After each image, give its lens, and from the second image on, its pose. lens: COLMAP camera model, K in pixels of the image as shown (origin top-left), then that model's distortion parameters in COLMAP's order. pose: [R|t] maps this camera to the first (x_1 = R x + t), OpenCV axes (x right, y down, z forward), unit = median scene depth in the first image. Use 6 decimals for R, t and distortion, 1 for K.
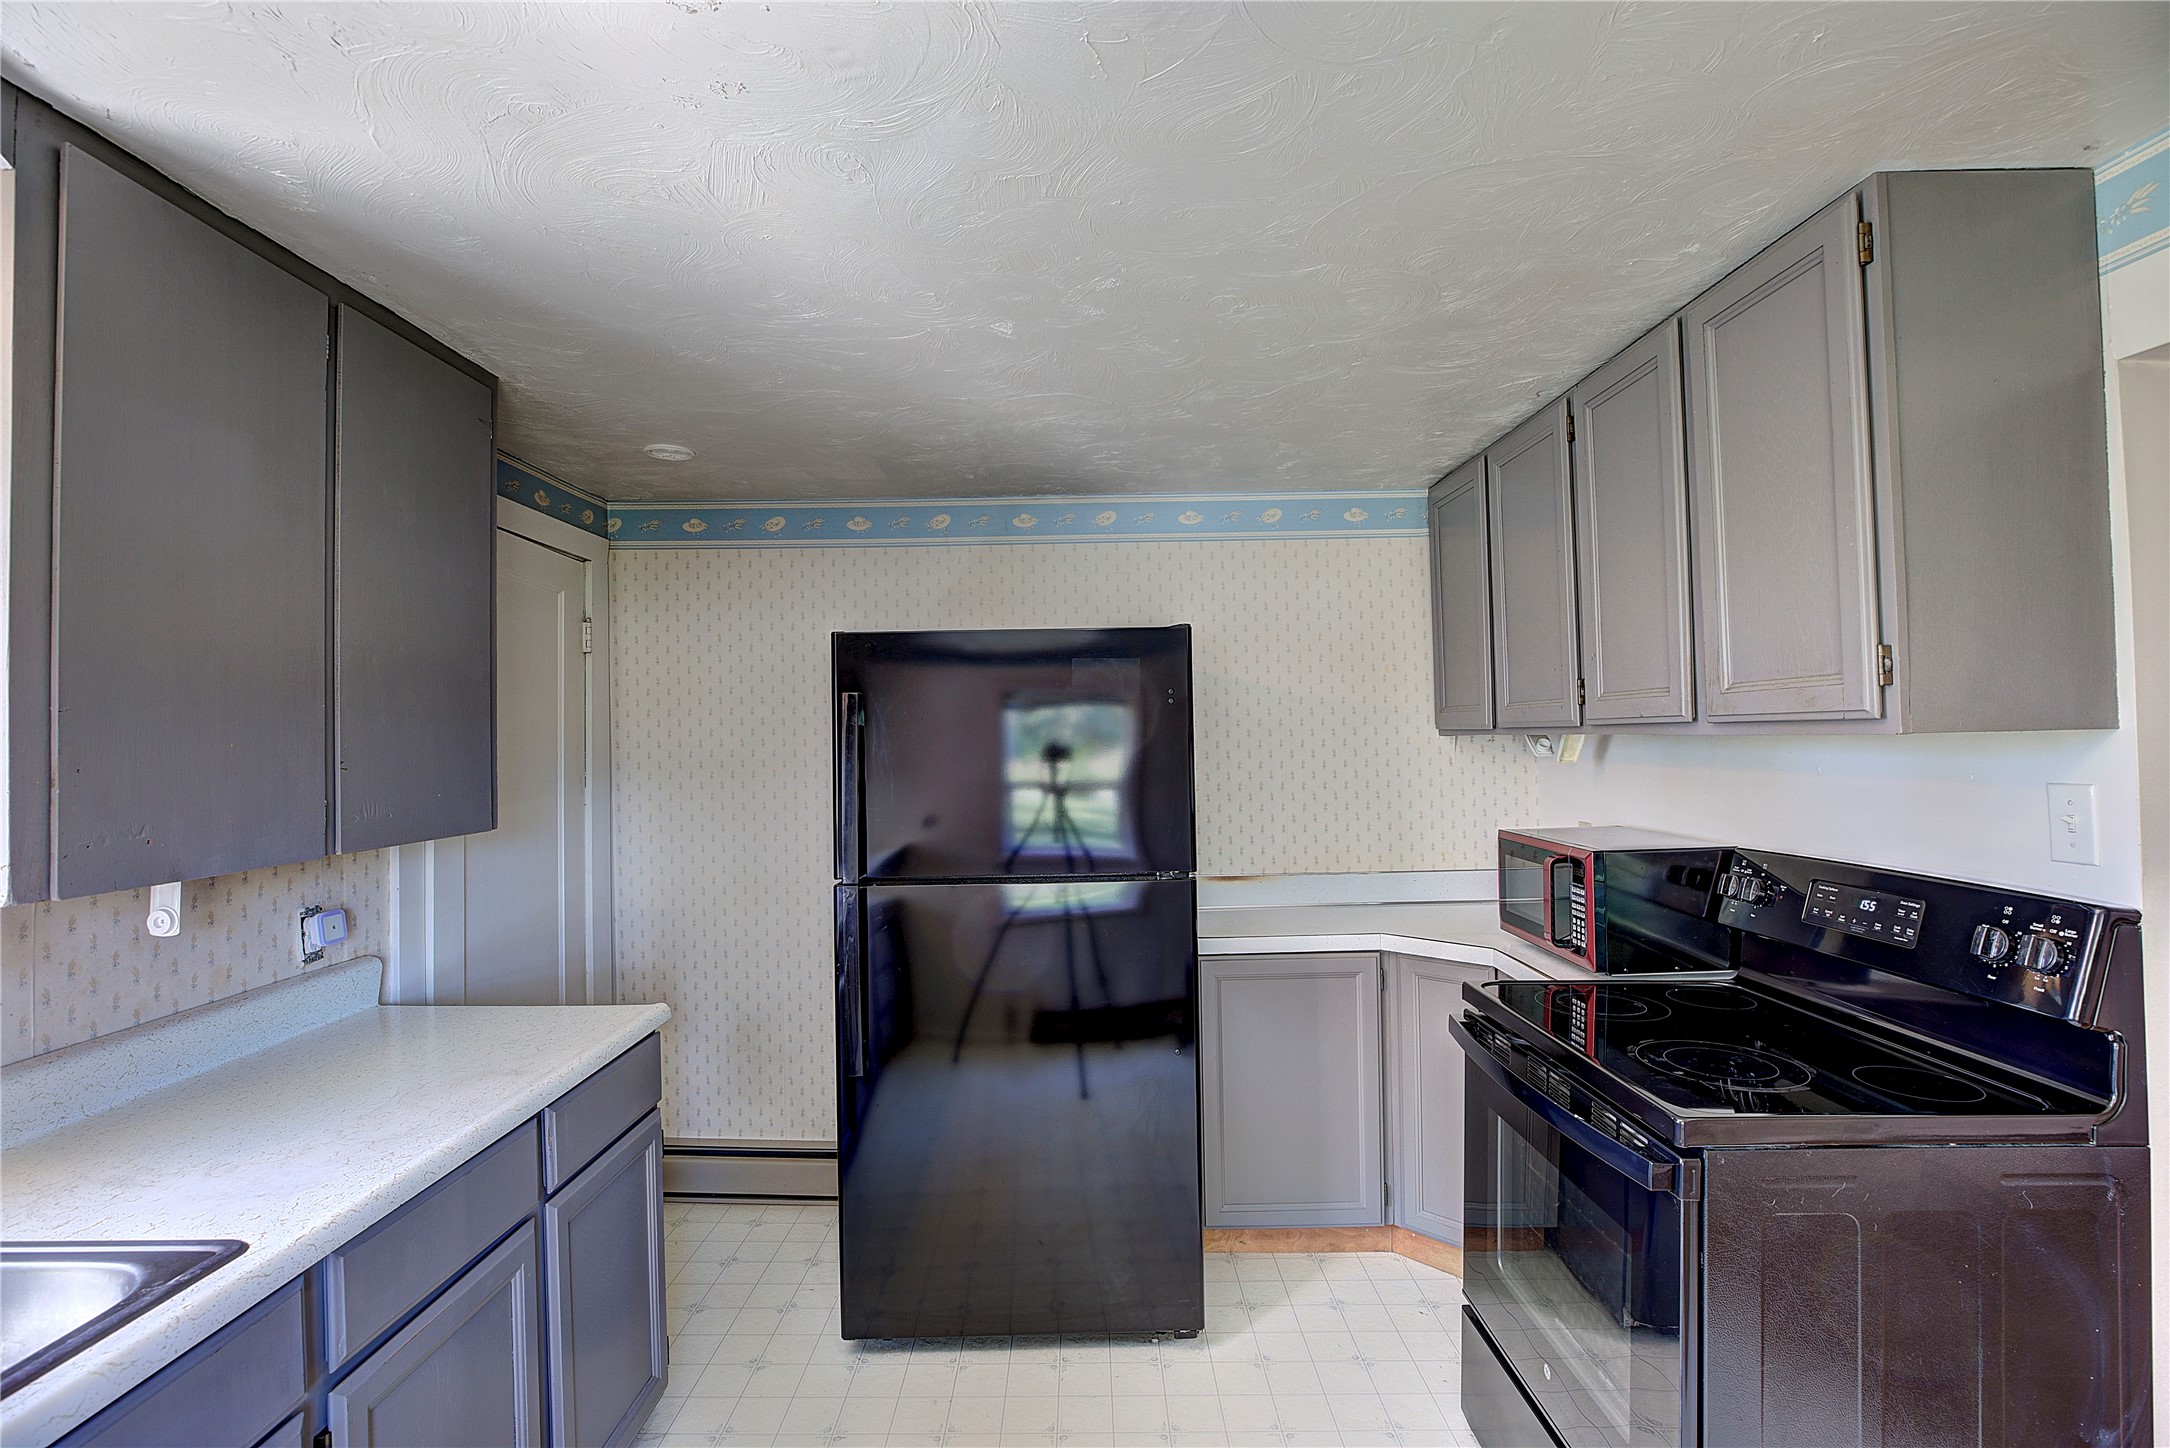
lens RADIAL K [[986.6, 0, 1078.5], [0, 986.6, 720.3], [0, 0, 1]] dist [-0.045616, 0.013985]
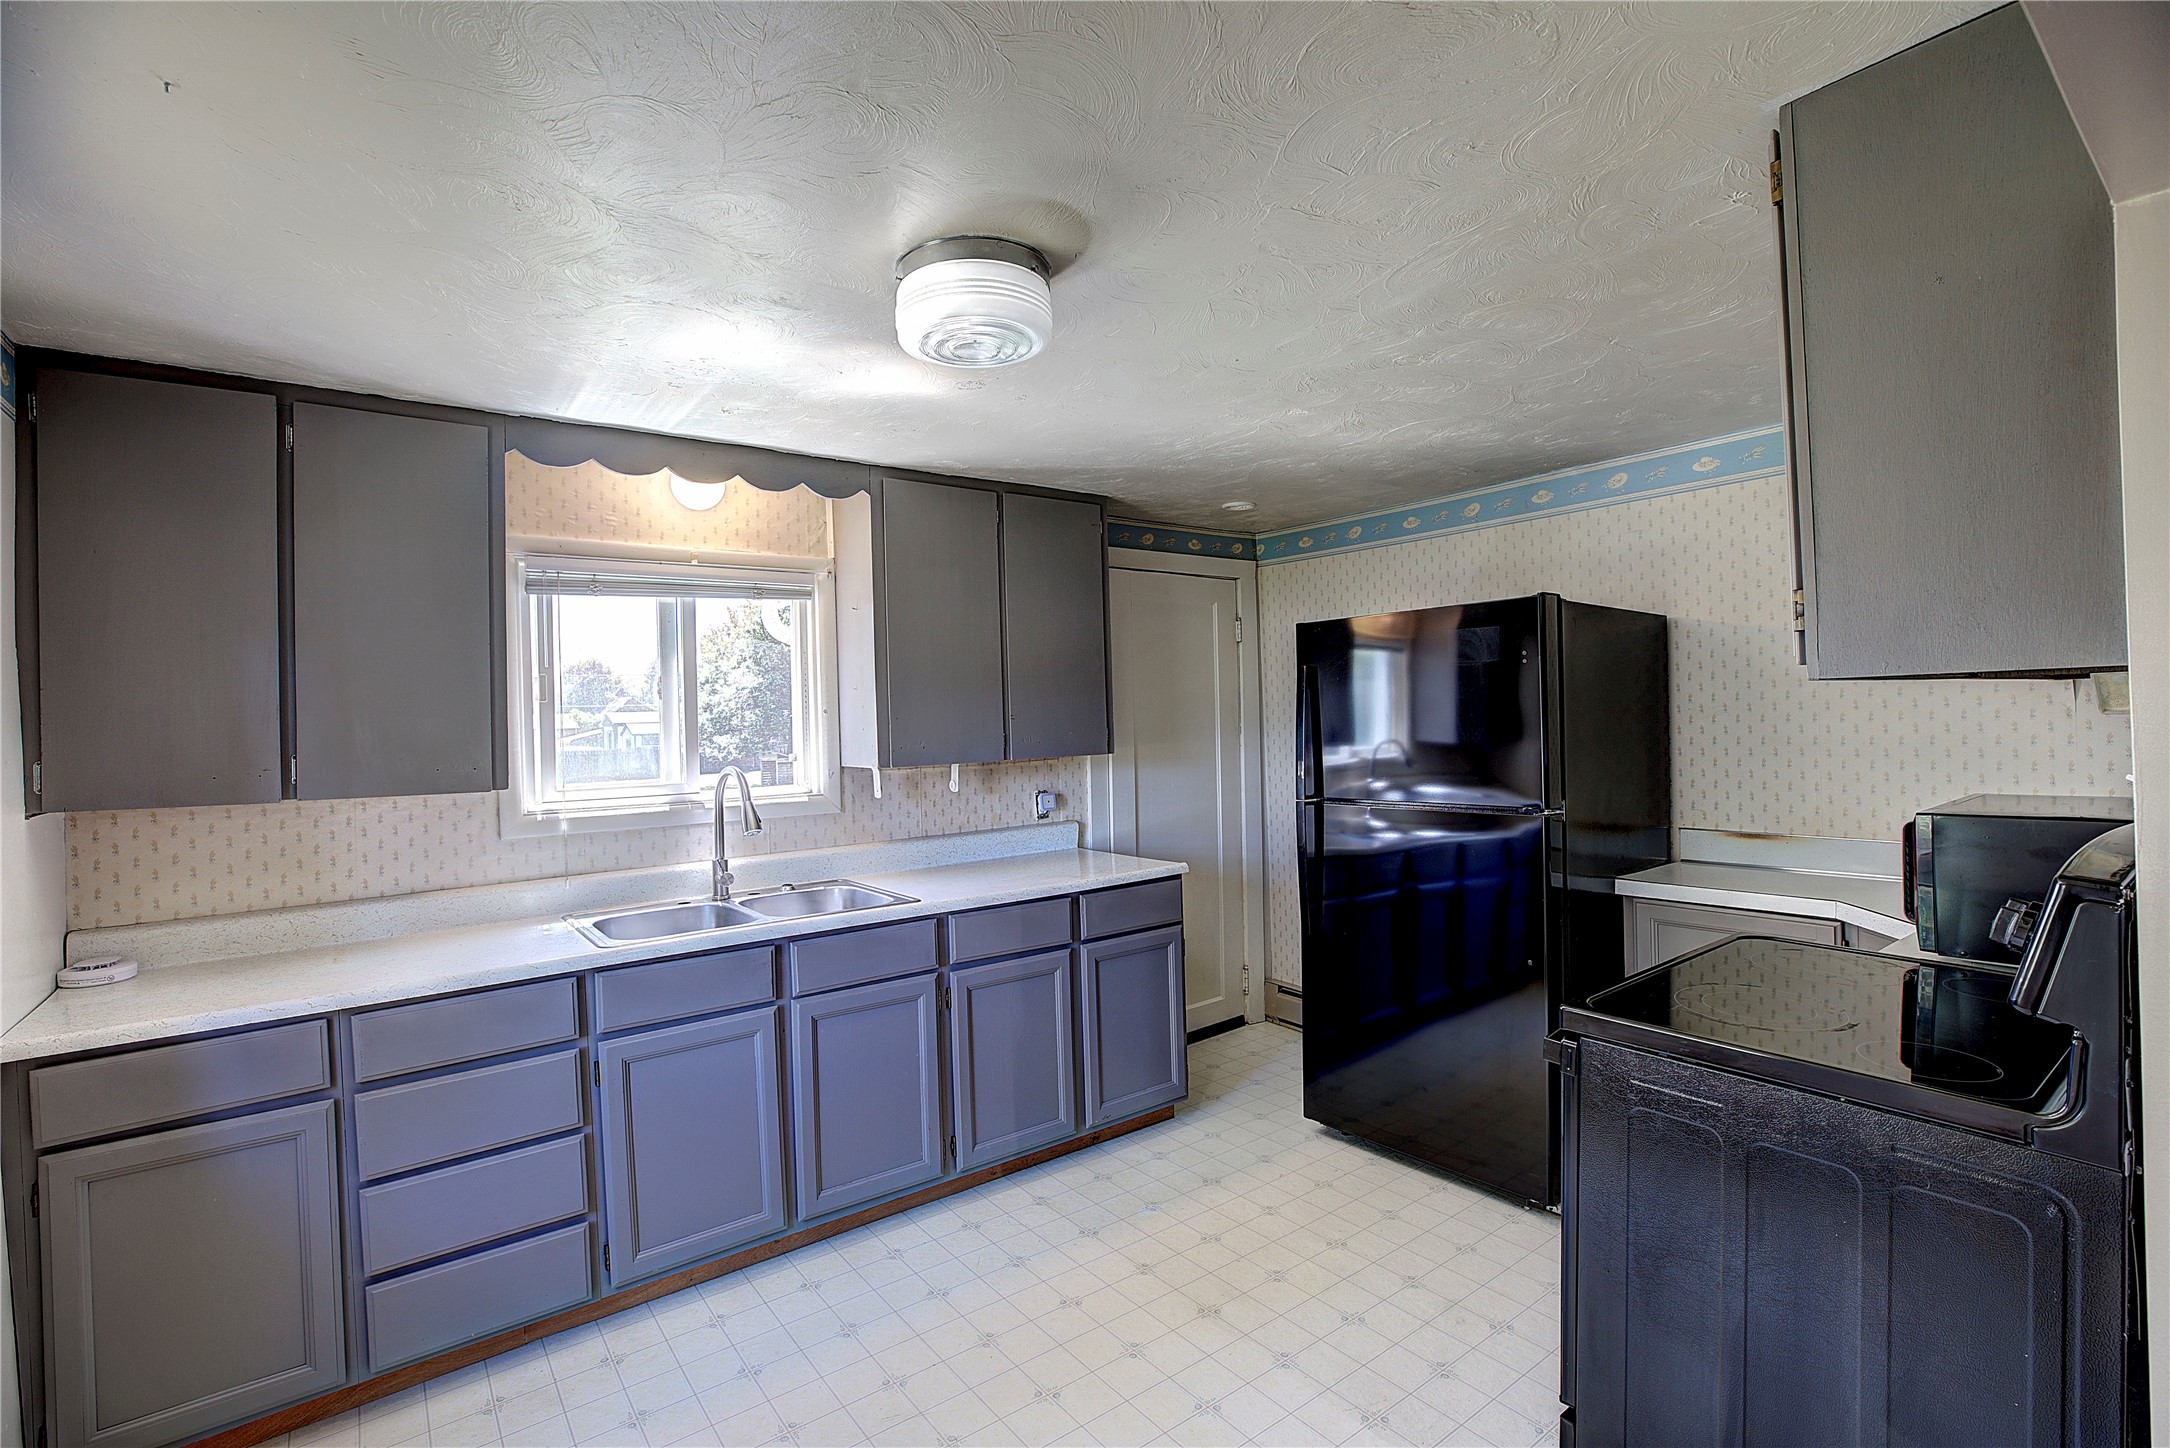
lens RADIAL K [[986.6, 0, 1078.5], [0, 986.6, 720.3], [0, 0, 1]] dist [-0.045616, 0.013985]
pose [[0.605471, -0.000823, -0.795867, 0.665668], [0.032814, 0.999175, 0.023931, 0.005810], [0.795191, -0.040605, 0.604998, -0.111428]]
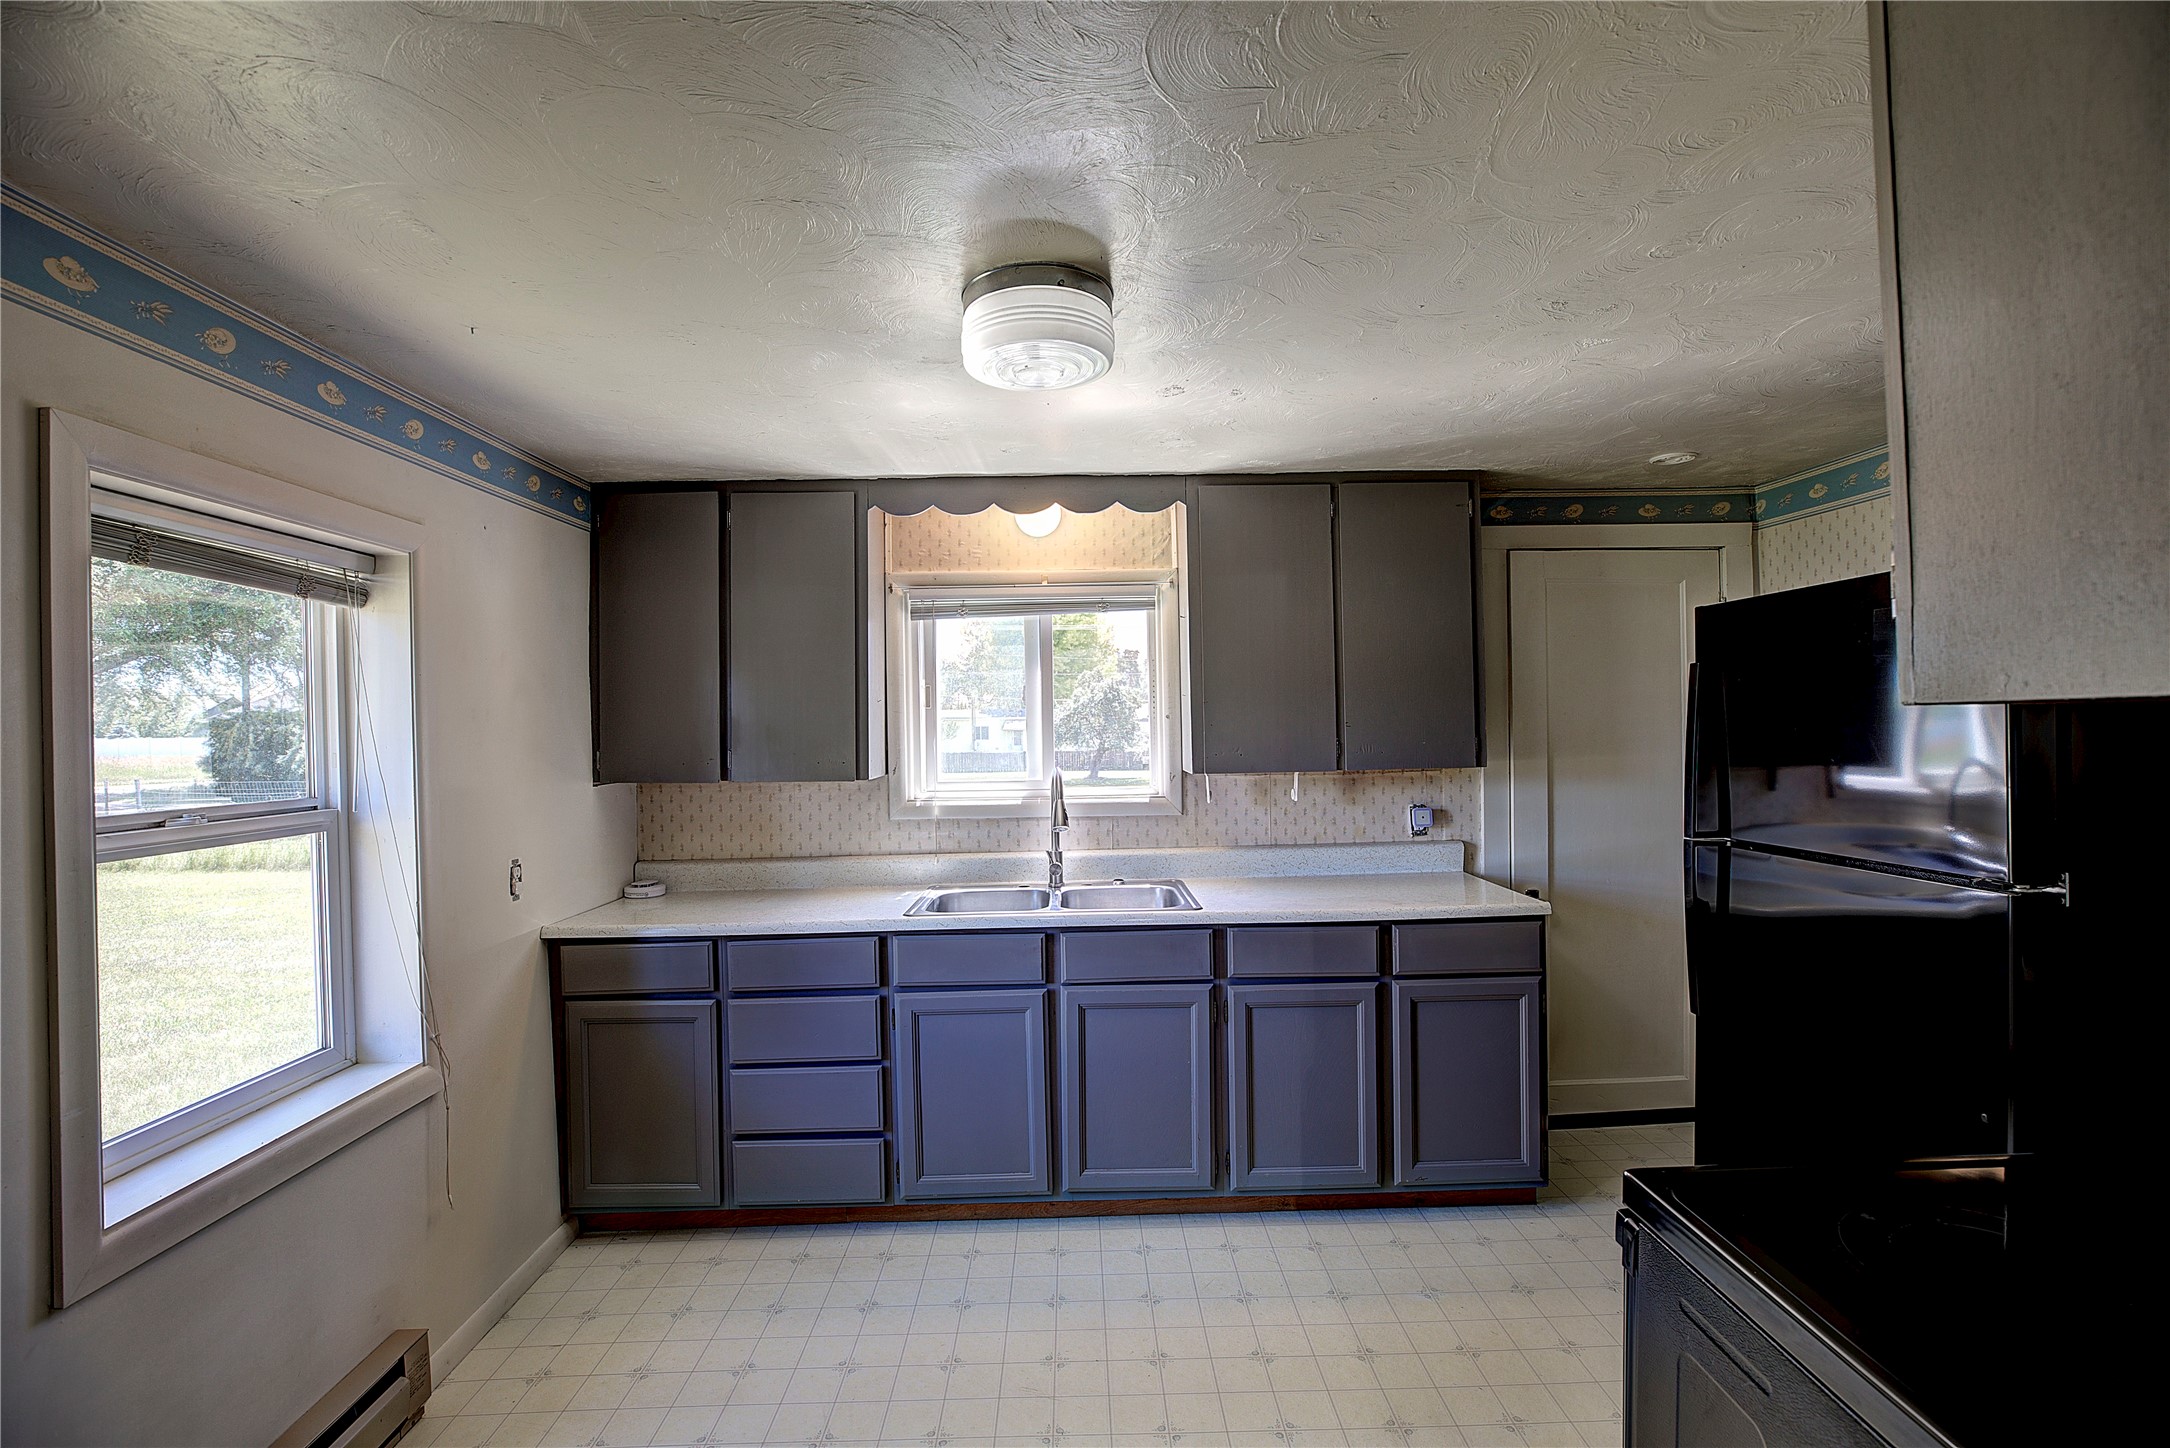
lens RADIAL K [[986.6, 0, 1078.5], [0, 986.6, 720.3], [0, 0, 1]] dist [-0.045616, 0.013985]
pose [[0.015482, 0.008264, -0.999846, 0.784630], [0.034174, 0.999377, 0.008789, 0.002912], [0.999296, -0.034304, 0.015190, 0.287469]]
